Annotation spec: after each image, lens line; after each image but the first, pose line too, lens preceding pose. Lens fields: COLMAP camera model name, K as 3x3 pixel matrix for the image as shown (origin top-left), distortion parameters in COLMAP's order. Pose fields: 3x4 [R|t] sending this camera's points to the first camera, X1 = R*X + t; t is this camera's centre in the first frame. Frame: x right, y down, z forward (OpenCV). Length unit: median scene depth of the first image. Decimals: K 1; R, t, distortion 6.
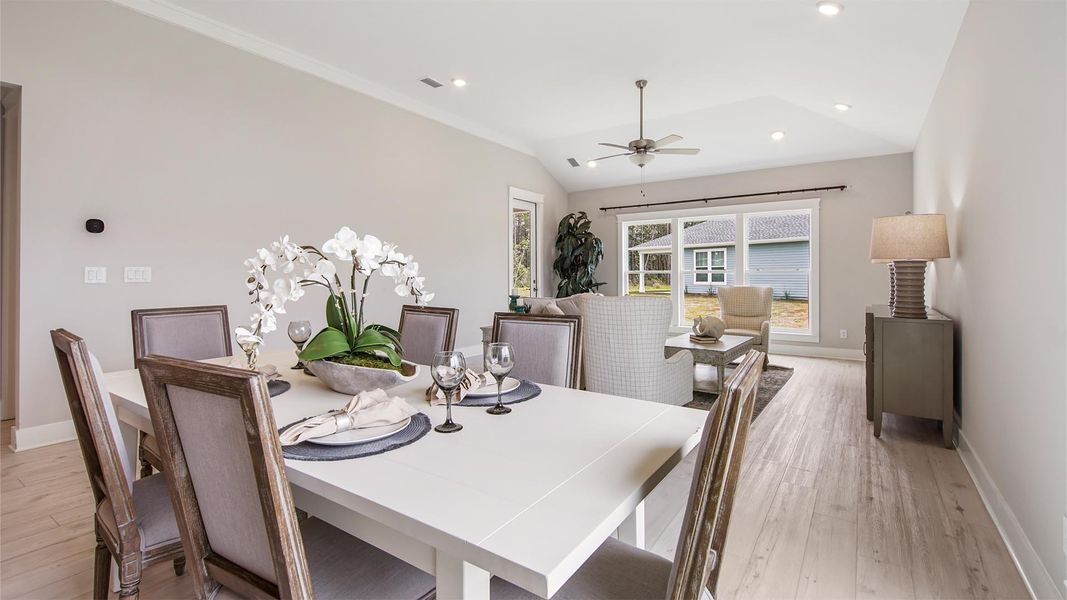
lens RADIAL K [[474.7, 0, 534.9], [0, 474.7, 275.9], [0, 0, 1]] dist [0.038134, -0.025432]
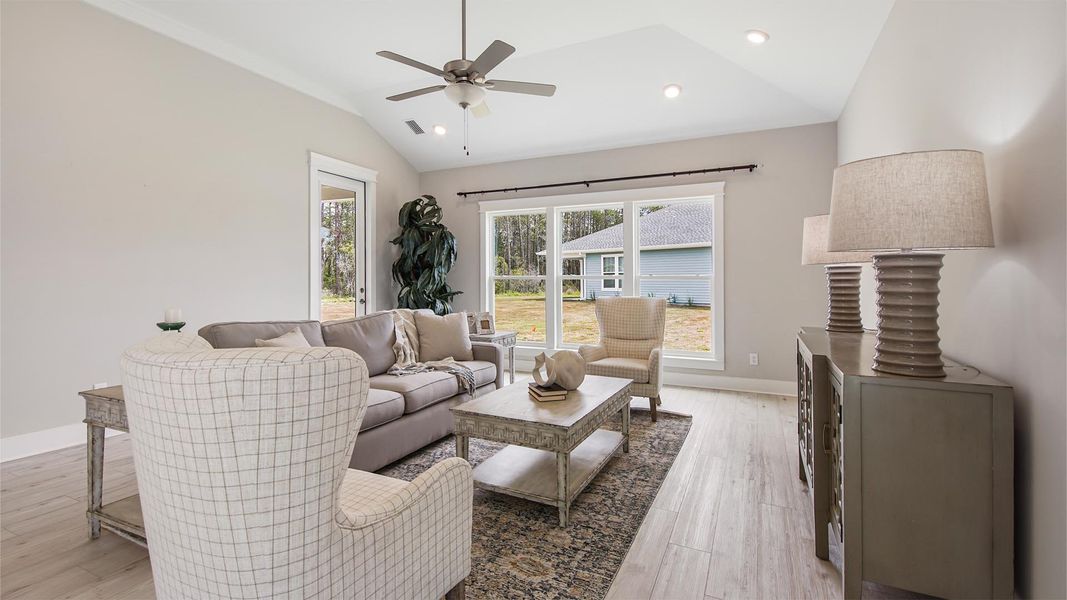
lens RADIAL K [[474.7, 0, 534.9], [0, 474.7, 275.9], [0, 0, 1]] dist [0.038134, -0.025432]
pose [[0.986281, 0.002788, 0.165050, 0.143243], [-0.000840, 0.999929, -0.011872, -0.001848], [-0.165072, 0.011570, 0.986214, 0.252446]]
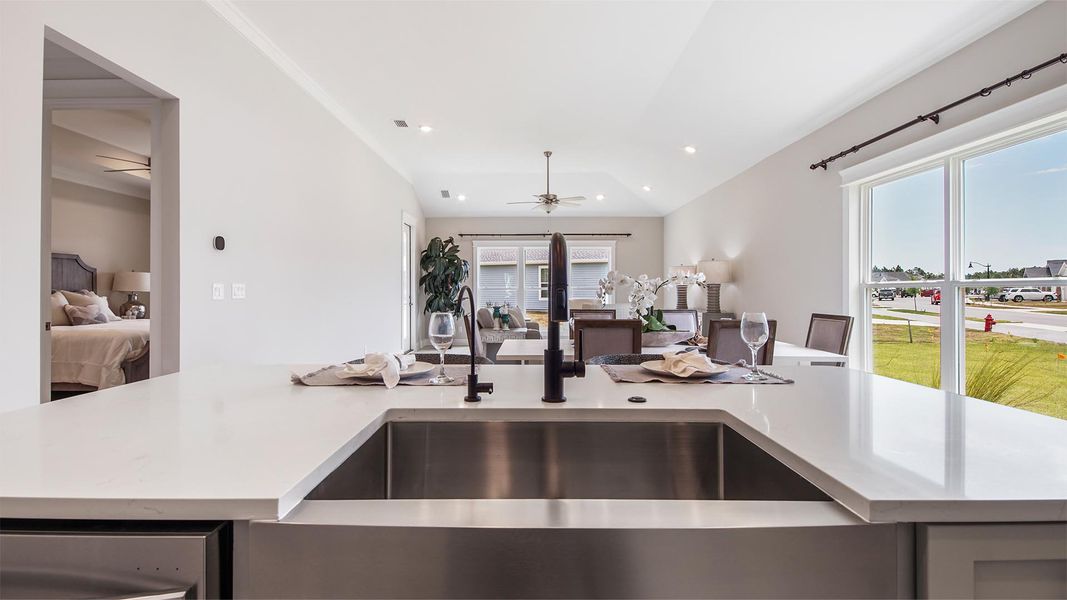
lens RADIAL K [[473.7, 0, 530.3], [0, 473.7, 279.7], [0, 0, 1]] dist [0.017576, -0.000194]
pose [[0.833443, 0.012021, 0.552475, -0.390079], [0.002436, 0.999674, -0.025427, 0.000226], [-0.552600, 0.022538, 0.833142, -0.080941]]
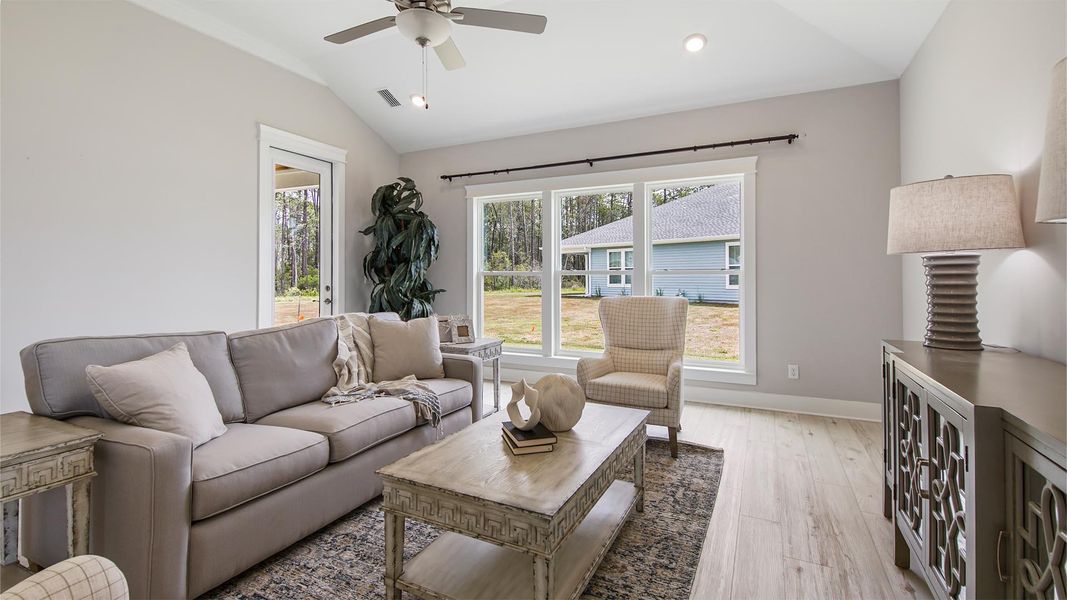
lens RADIAL K [[473.7, 0, 530.3], [0, 473.7, 279.7], [0, 0, 1]] dist [0.017576, -0.000194]
pose [[0.989662, -0.001516, 0.143410, 0.176994], [0.000791, 0.999987, 0.005112, -0.002424], [-0.143415, -0.004946, 0.989650, 0.358080]]
